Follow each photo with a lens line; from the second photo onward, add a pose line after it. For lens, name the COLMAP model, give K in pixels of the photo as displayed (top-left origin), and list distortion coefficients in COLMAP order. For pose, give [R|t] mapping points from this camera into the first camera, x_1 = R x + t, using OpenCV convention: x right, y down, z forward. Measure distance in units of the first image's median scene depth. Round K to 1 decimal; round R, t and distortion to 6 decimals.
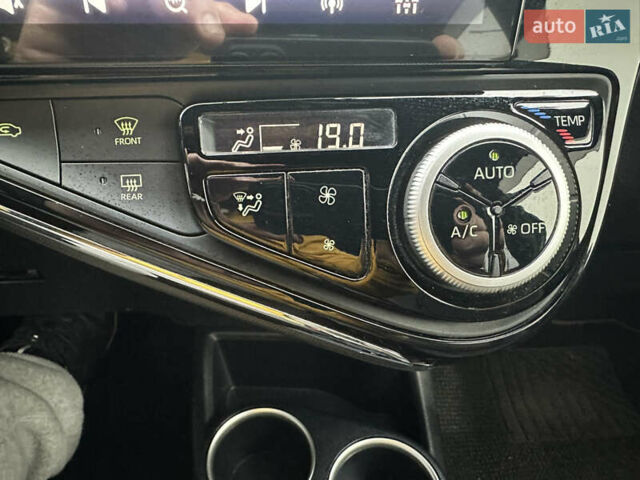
lens RADIAL K [[441.9, 0, 316.9], [0, 441.9, 253.3], [0, 0, 1]] dist [-0.007380, 0.002534]
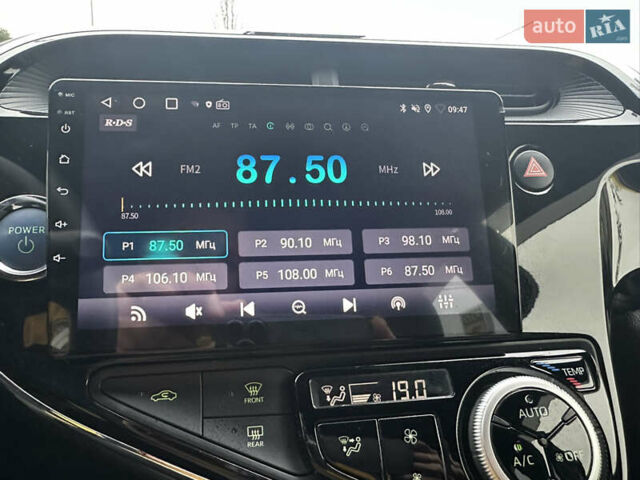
lens RADIAL K [[441.9, 0, 316.9], [0, 441.9, 253.3], [0, 0, 1]] dist [-0.007380, 0.002534]
pose [[0.999248, -0.036773, 0.012299, -0.236681], [0.037691, 0.846686, -0.530756, 0.088736], [0.009104, 0.530821, 0.847435, -0.378247]]
